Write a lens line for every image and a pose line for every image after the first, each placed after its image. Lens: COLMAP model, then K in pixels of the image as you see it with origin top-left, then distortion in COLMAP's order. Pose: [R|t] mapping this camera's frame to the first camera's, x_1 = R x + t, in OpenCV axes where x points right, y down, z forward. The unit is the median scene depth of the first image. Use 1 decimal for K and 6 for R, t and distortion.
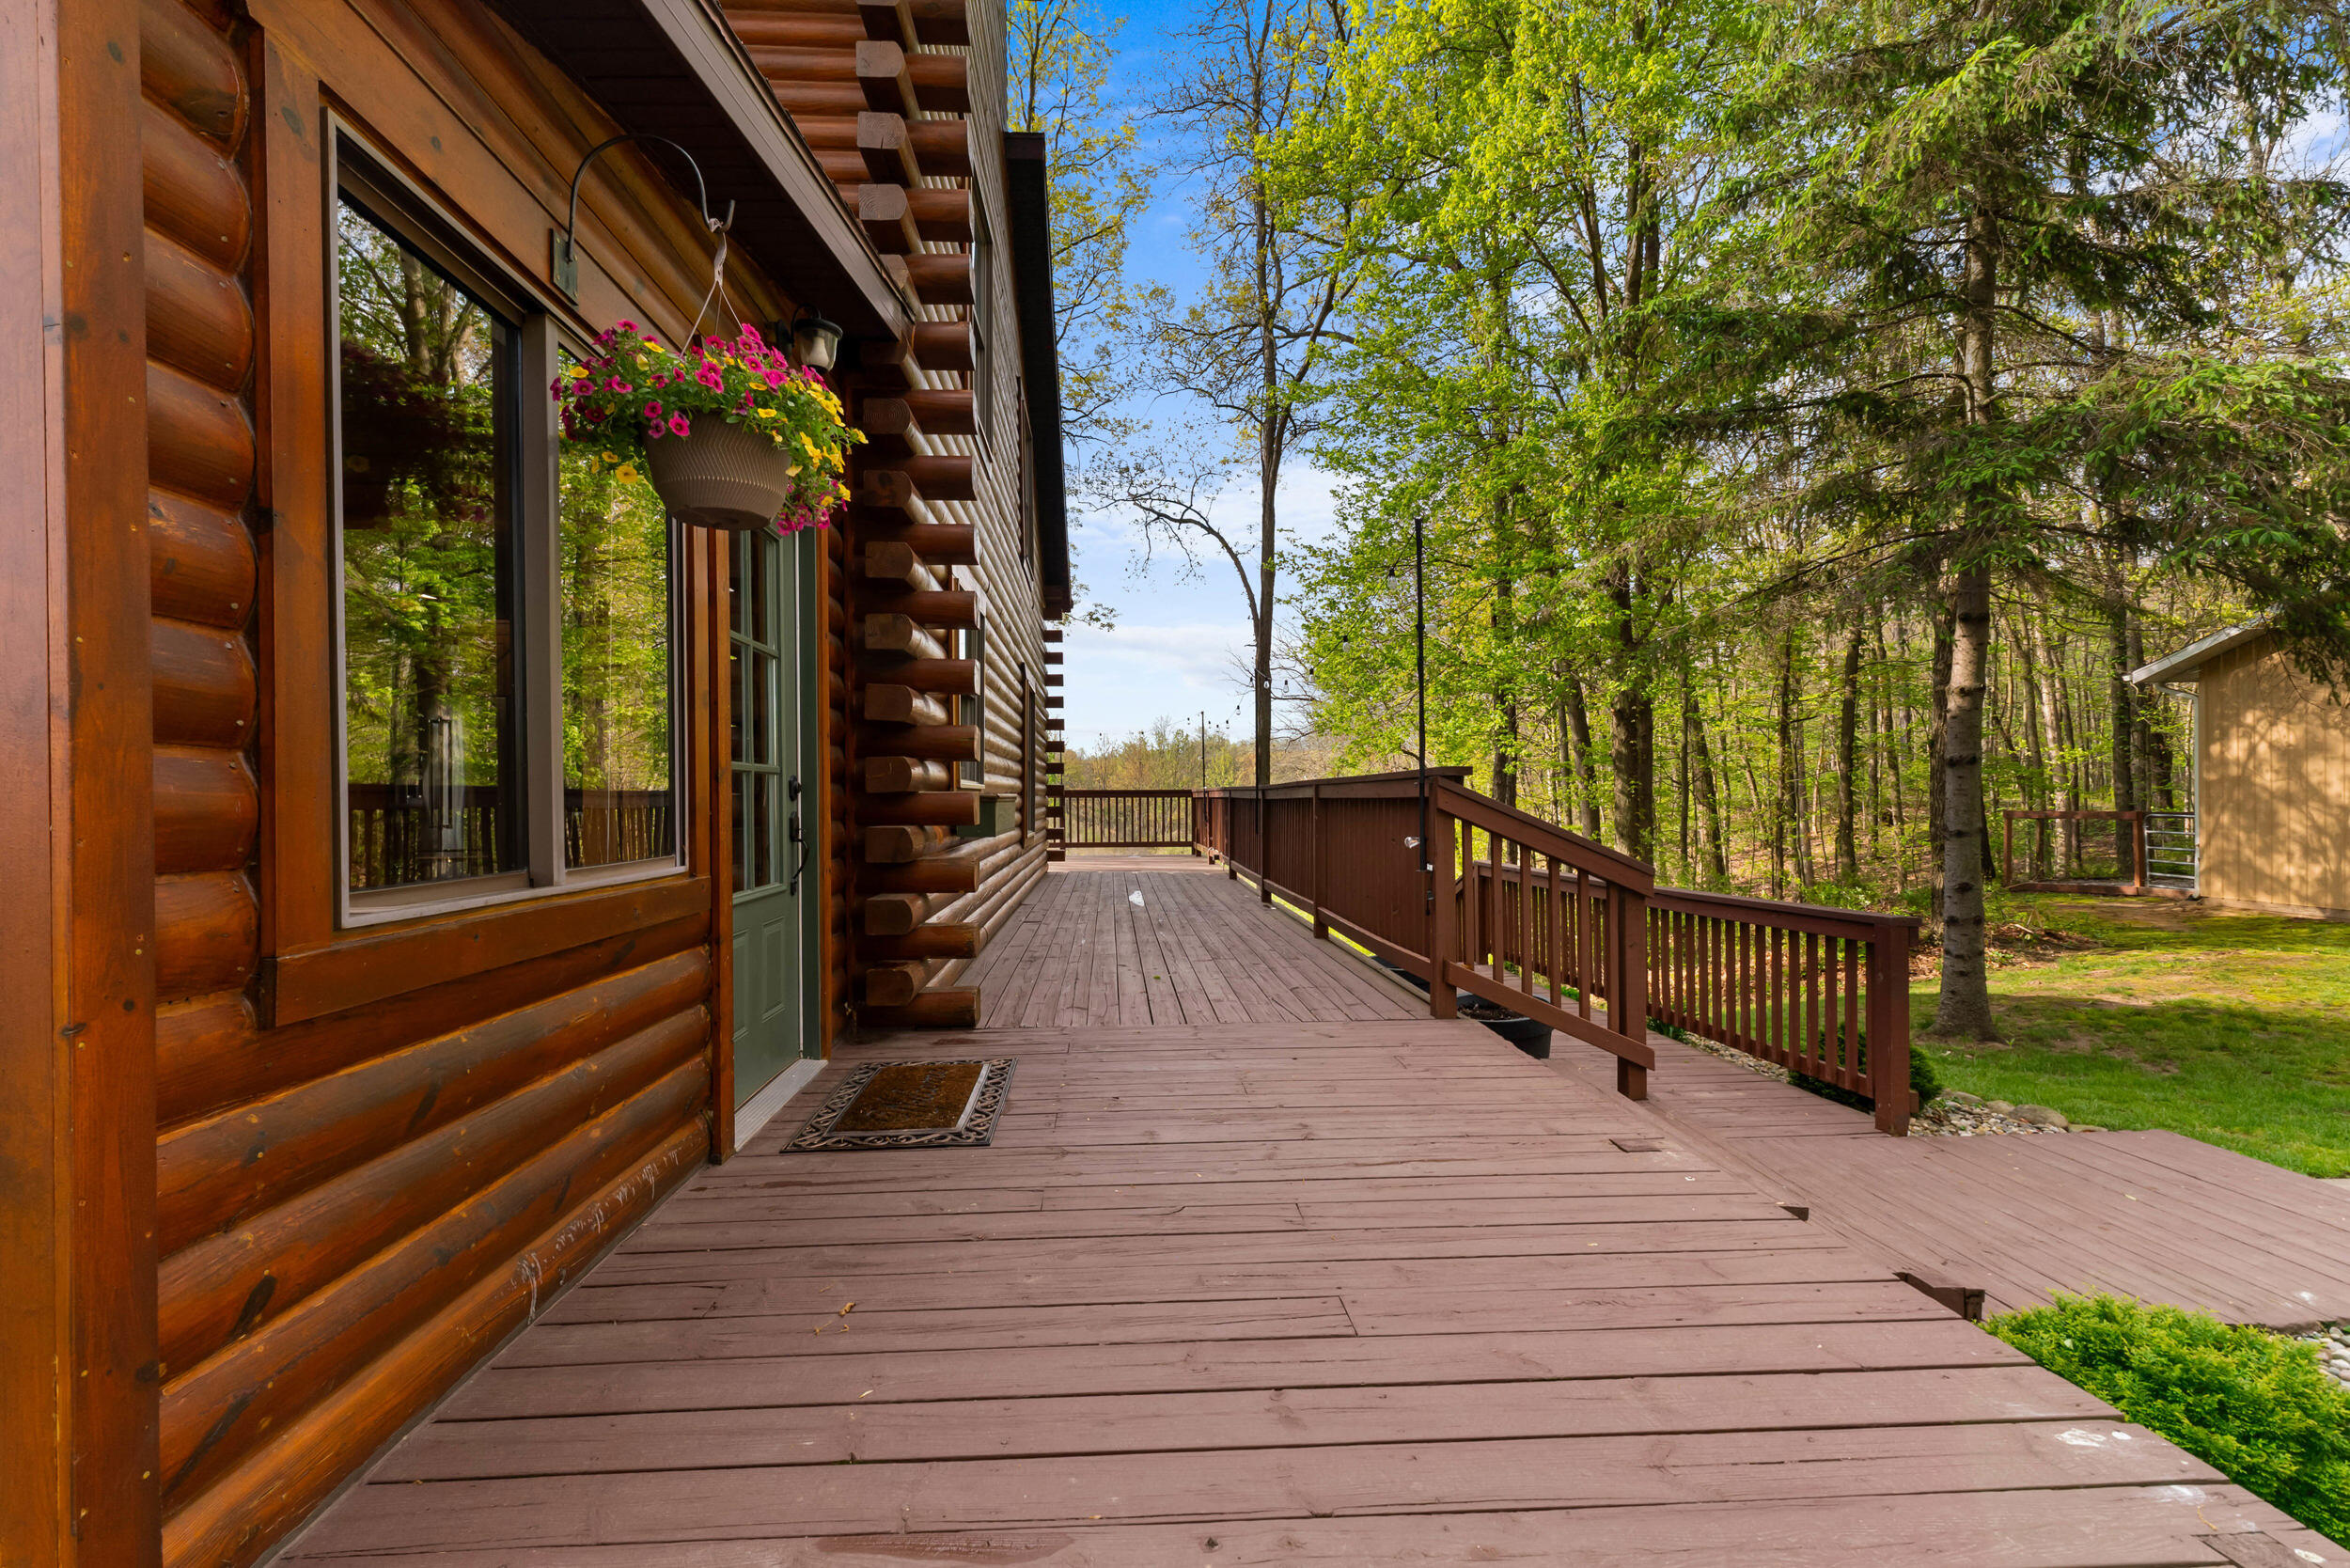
lens RADIAL K [[1014.4, 0, 1162.0], [0, 1014.4, 790.5], [0, 0, 1]] dist [0.008301, -0.000495]
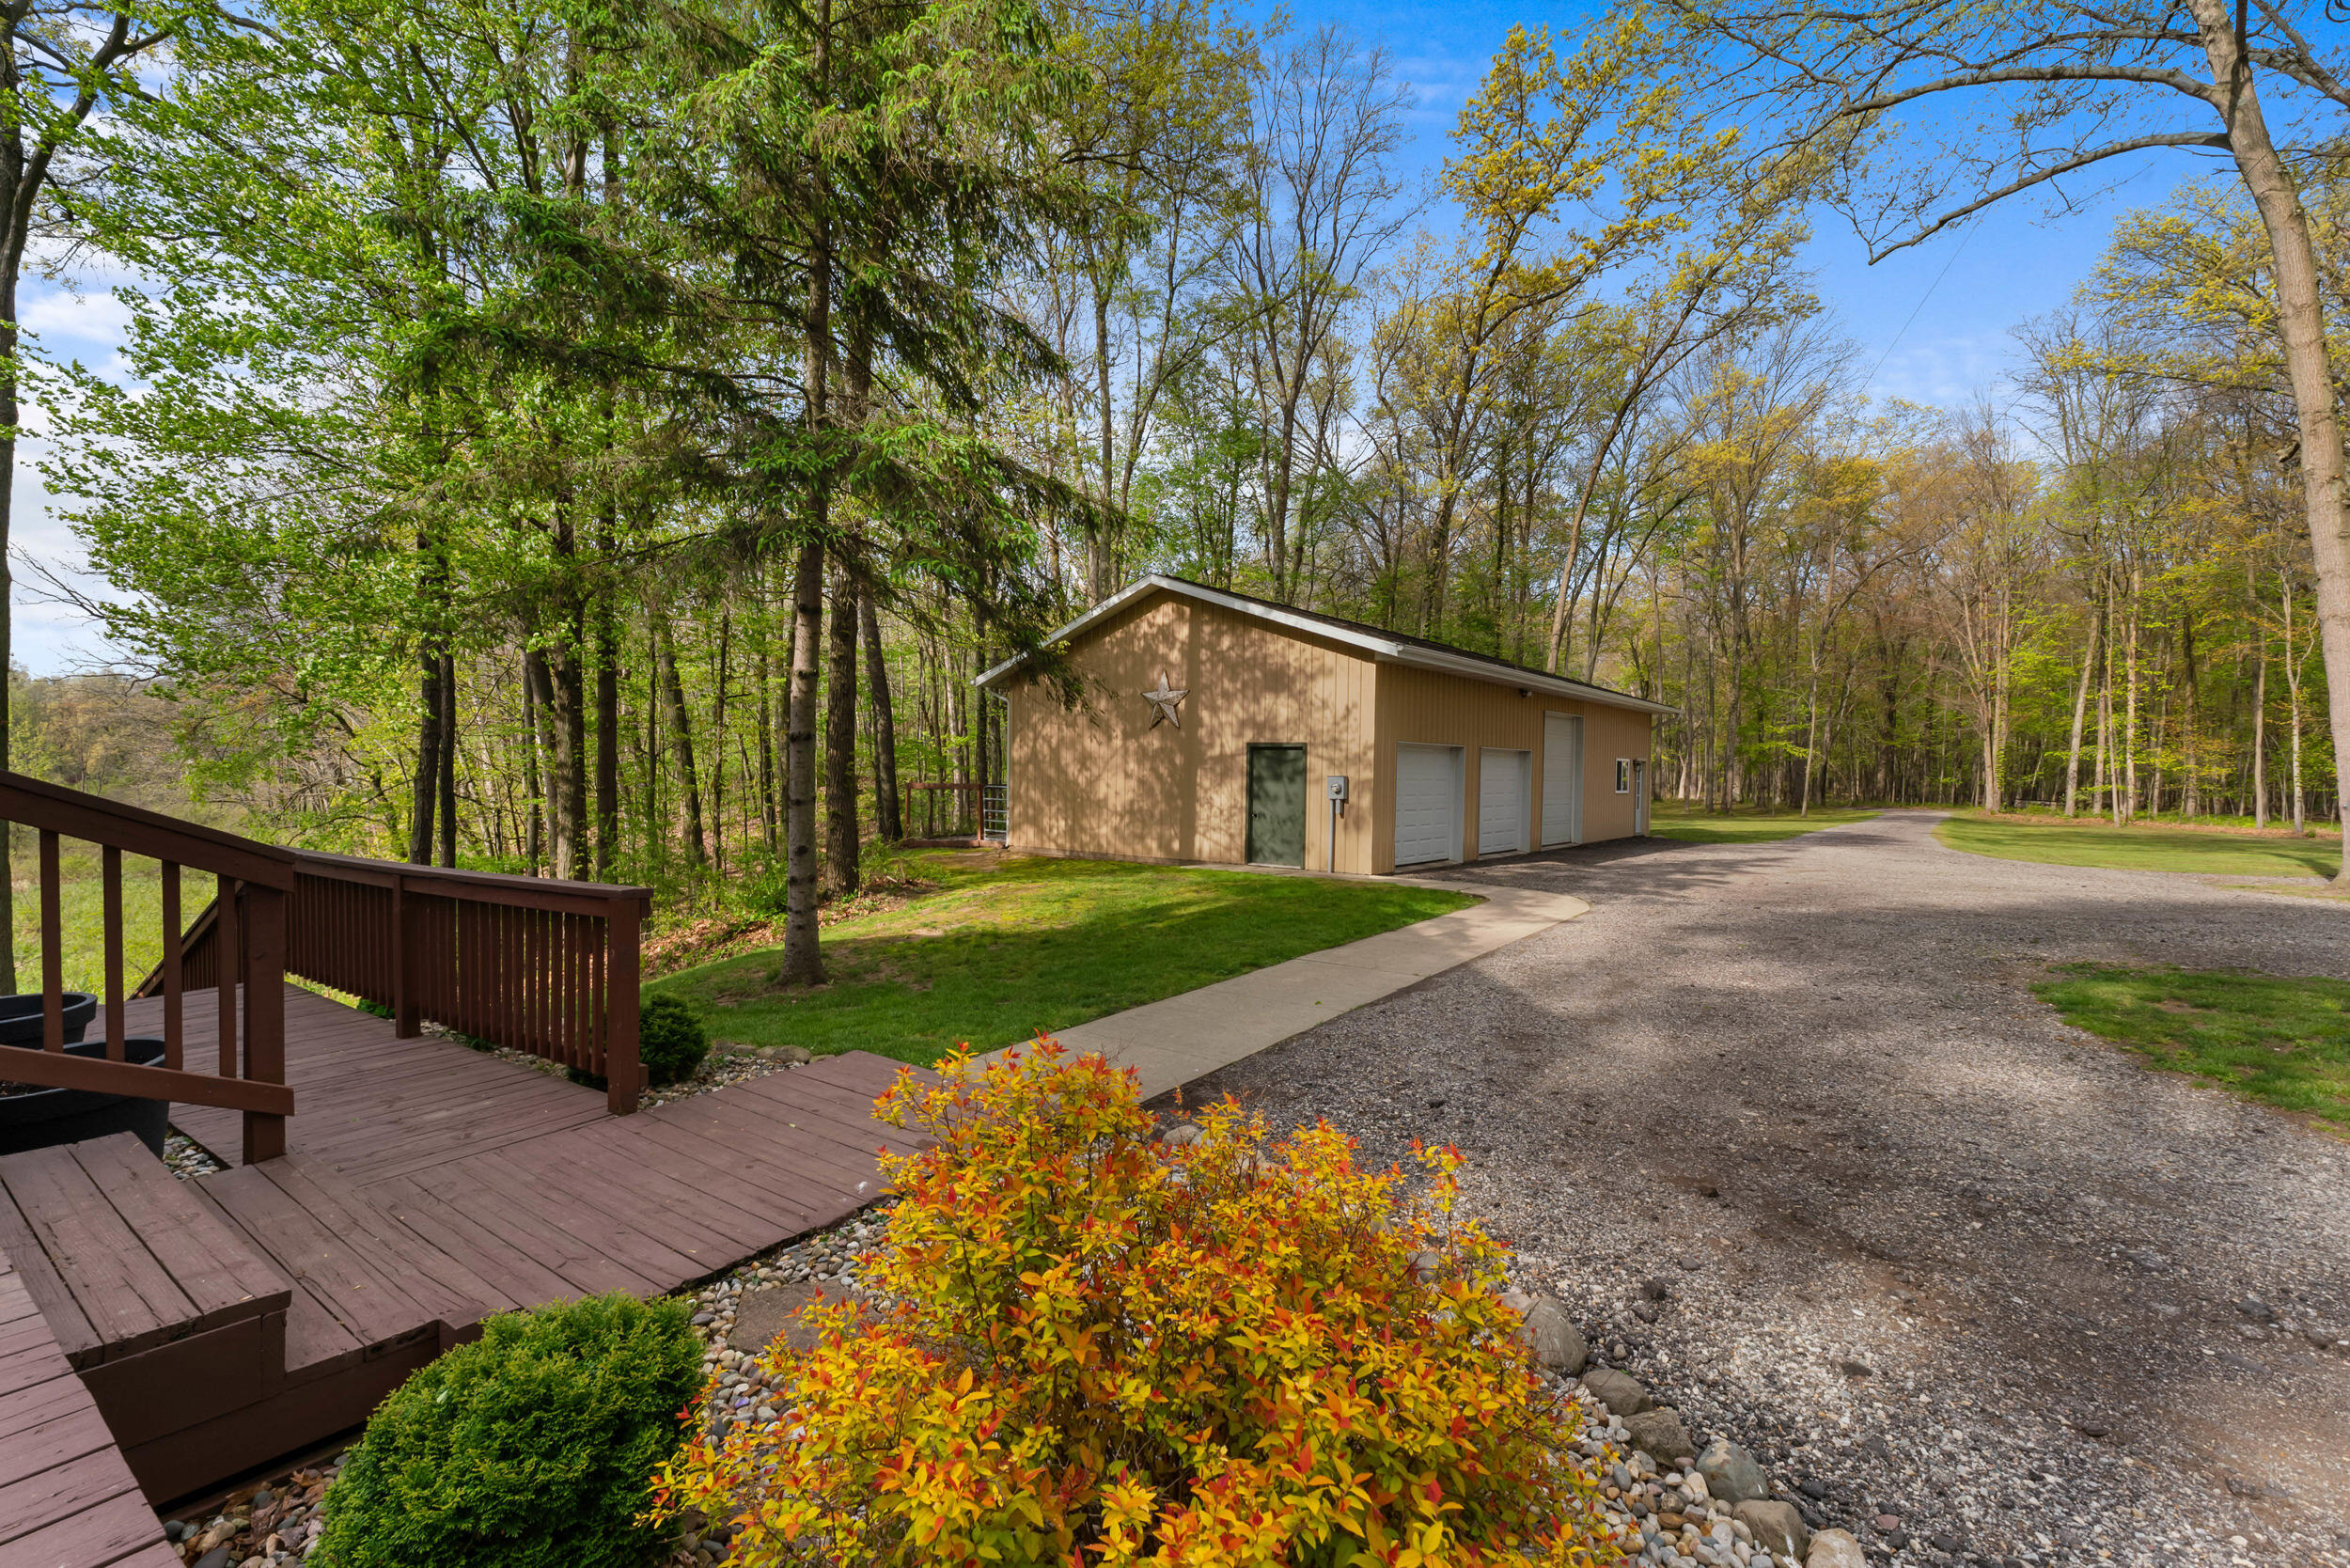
lens RADIAL K [[1014.4, 0, 1170.5], [0, 1014.4, 787.9], [0, 0, 1]] dist [0.008301, -0.000495]
pose [[0.613937, -0.006576, 0.789328, 0.171637], [-0.012337, 0.999763, 0.017925, 0.001339], [-0.789259, -0.020742, 0.613710, -0.002158]]
